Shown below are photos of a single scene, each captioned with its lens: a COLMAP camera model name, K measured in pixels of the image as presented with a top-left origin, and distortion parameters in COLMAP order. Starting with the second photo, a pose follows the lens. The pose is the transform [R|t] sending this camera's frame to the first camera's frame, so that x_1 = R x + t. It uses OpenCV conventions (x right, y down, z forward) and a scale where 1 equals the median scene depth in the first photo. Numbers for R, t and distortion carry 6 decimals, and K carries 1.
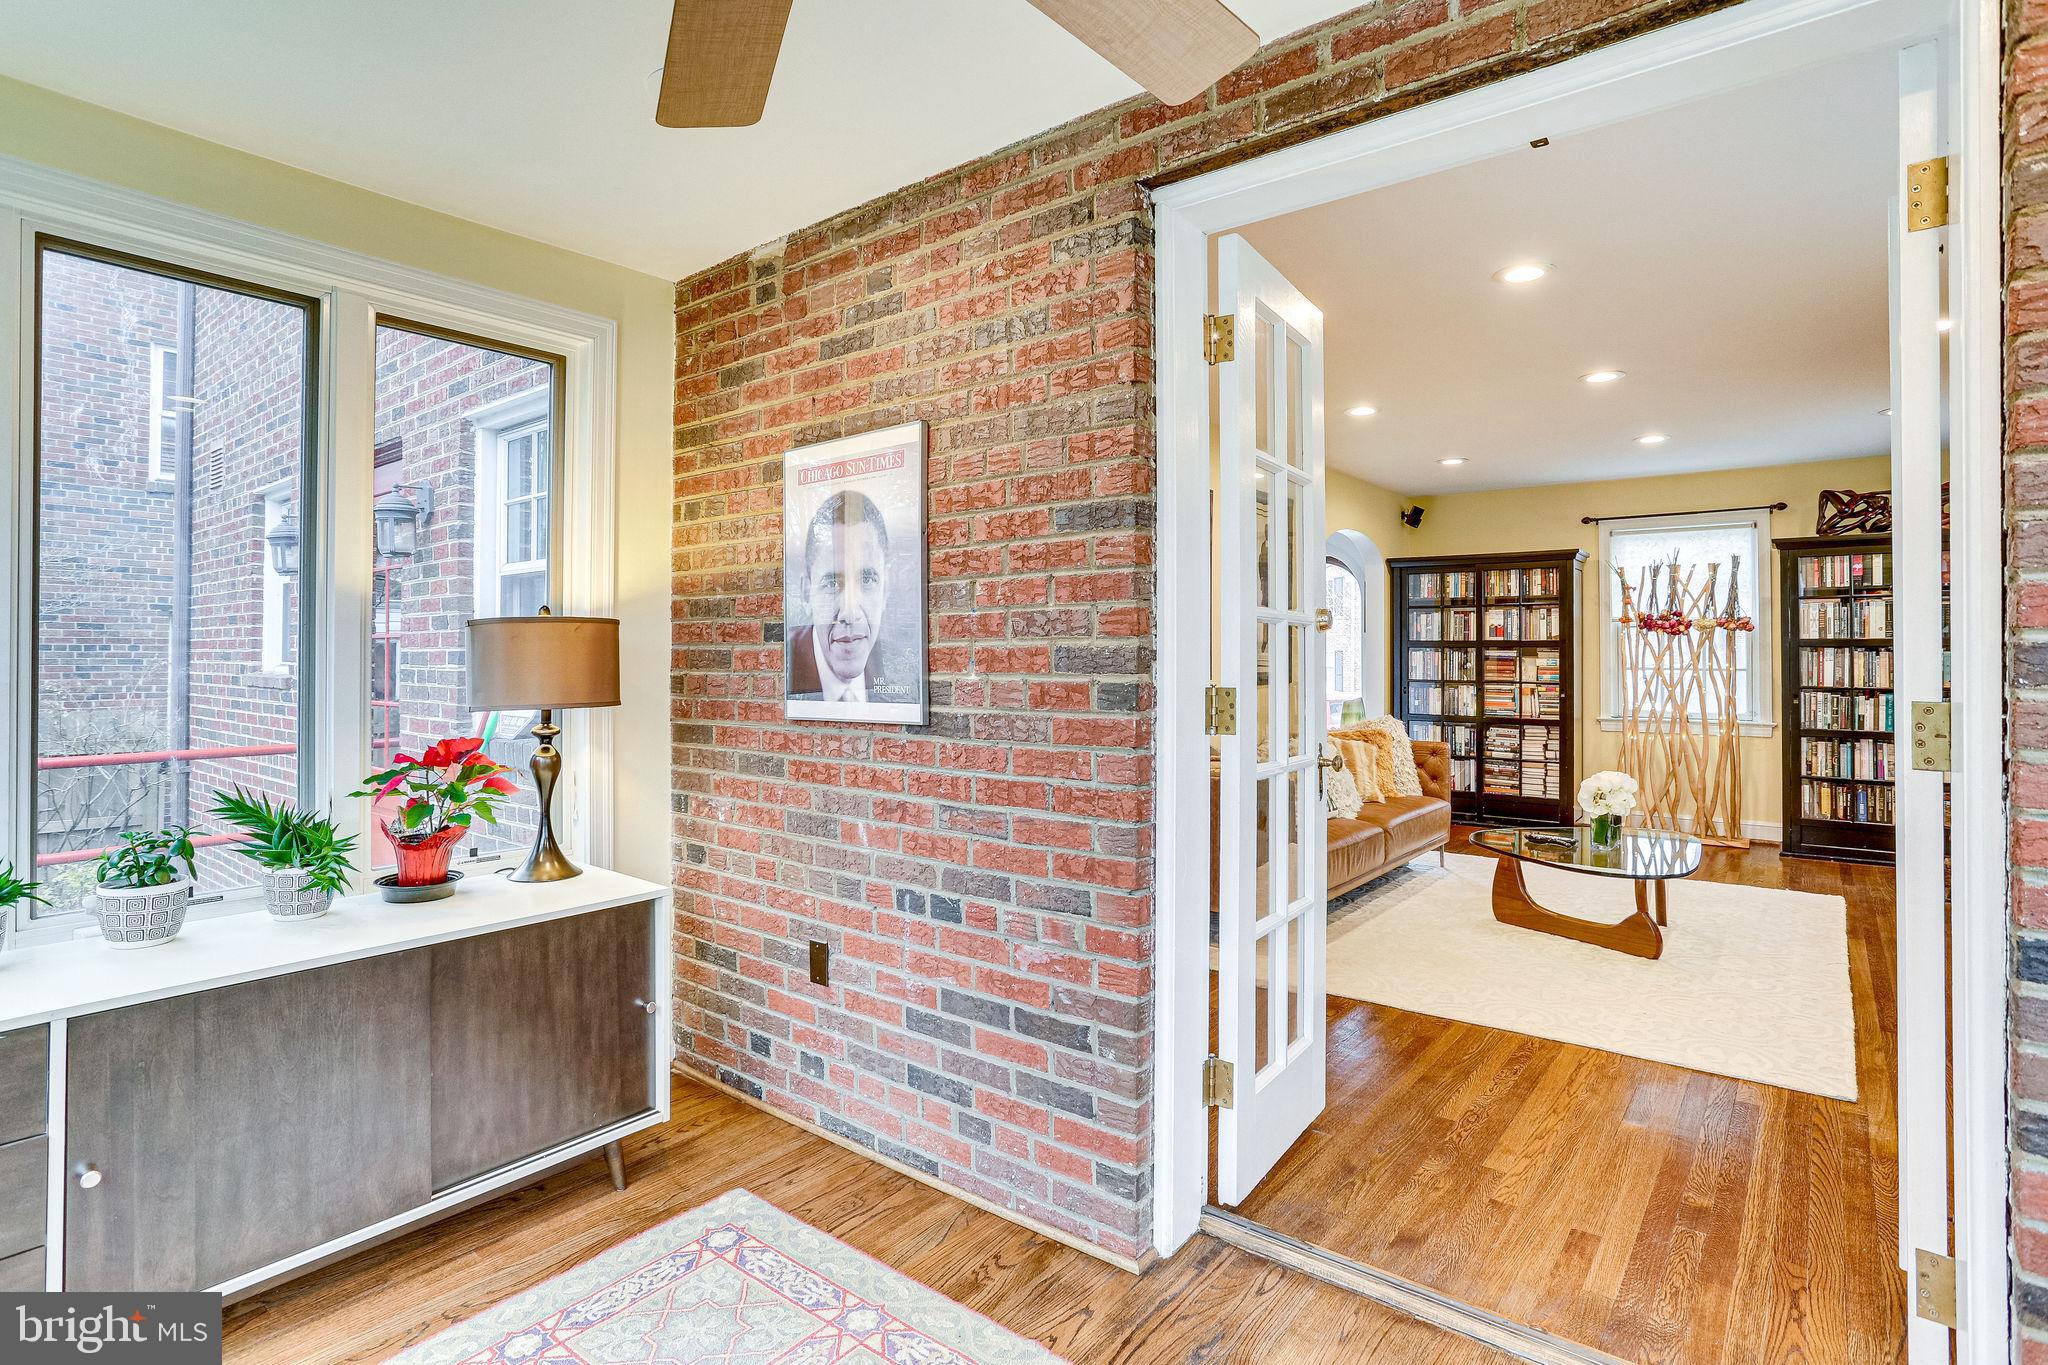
lens RADIAL K [[986.9, 0, 1024.0], [0, 986.9, 682.5], [0, 0, 1]] dist [-0.048441, 0.034301]
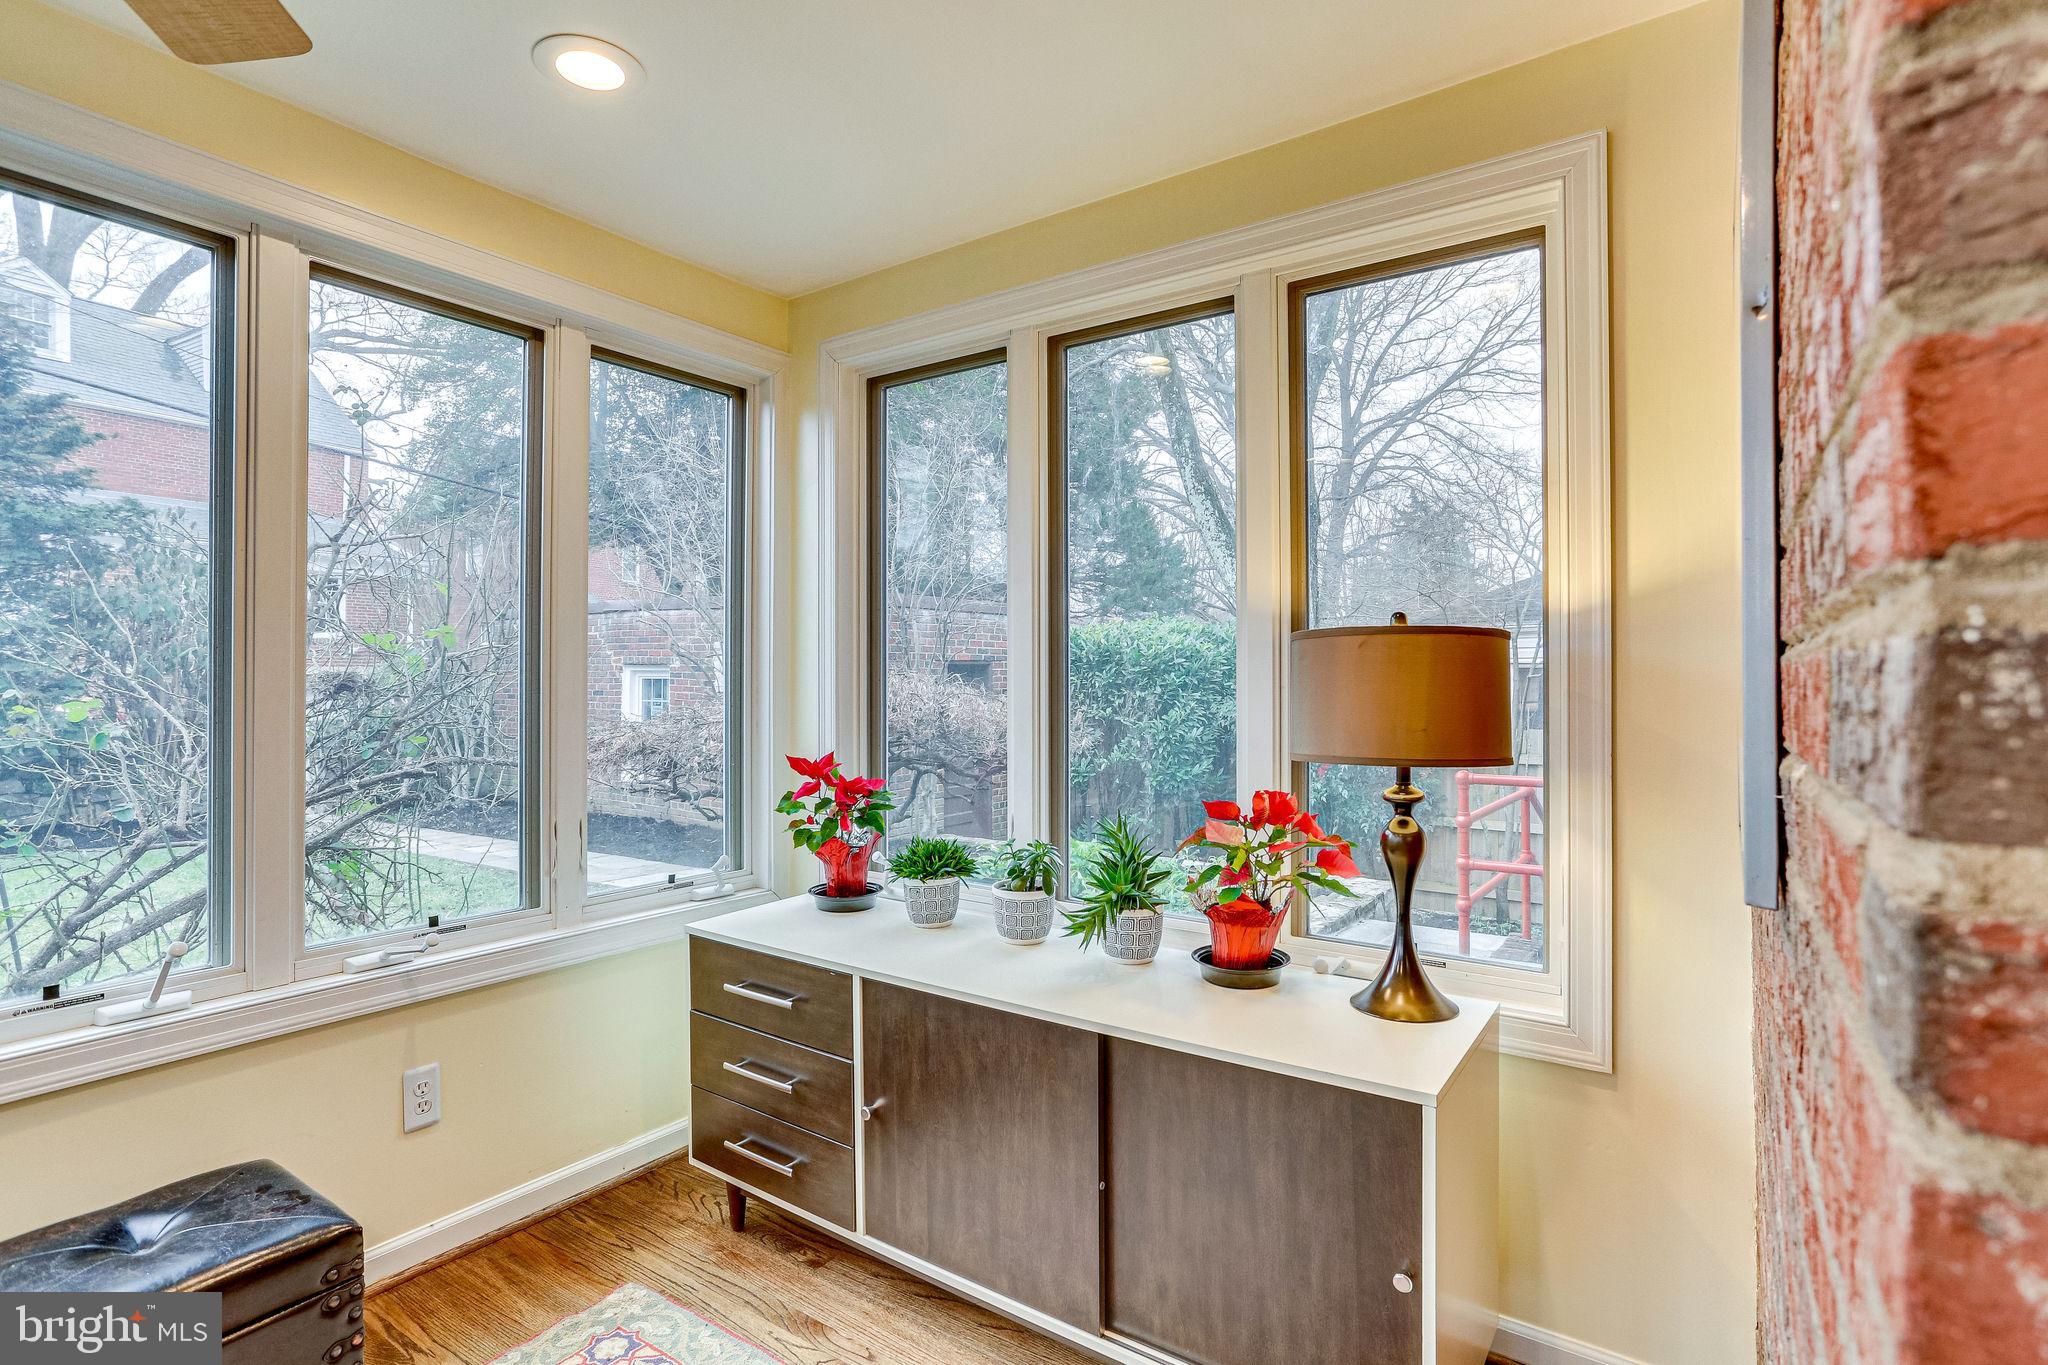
lens RADIAL K [[986.9, 0, 1024.0], [0, 986.9, 682.5], [0, 0, 1]] dist [-0.048441, 0.034301]
pose [[0.050317, -0.006676, -0.998711, 0.195022], [-0.020668, 0.999757, -0.007724, -0.020088], [0.998519, 0.021030, 0.050166, 0.749482]]
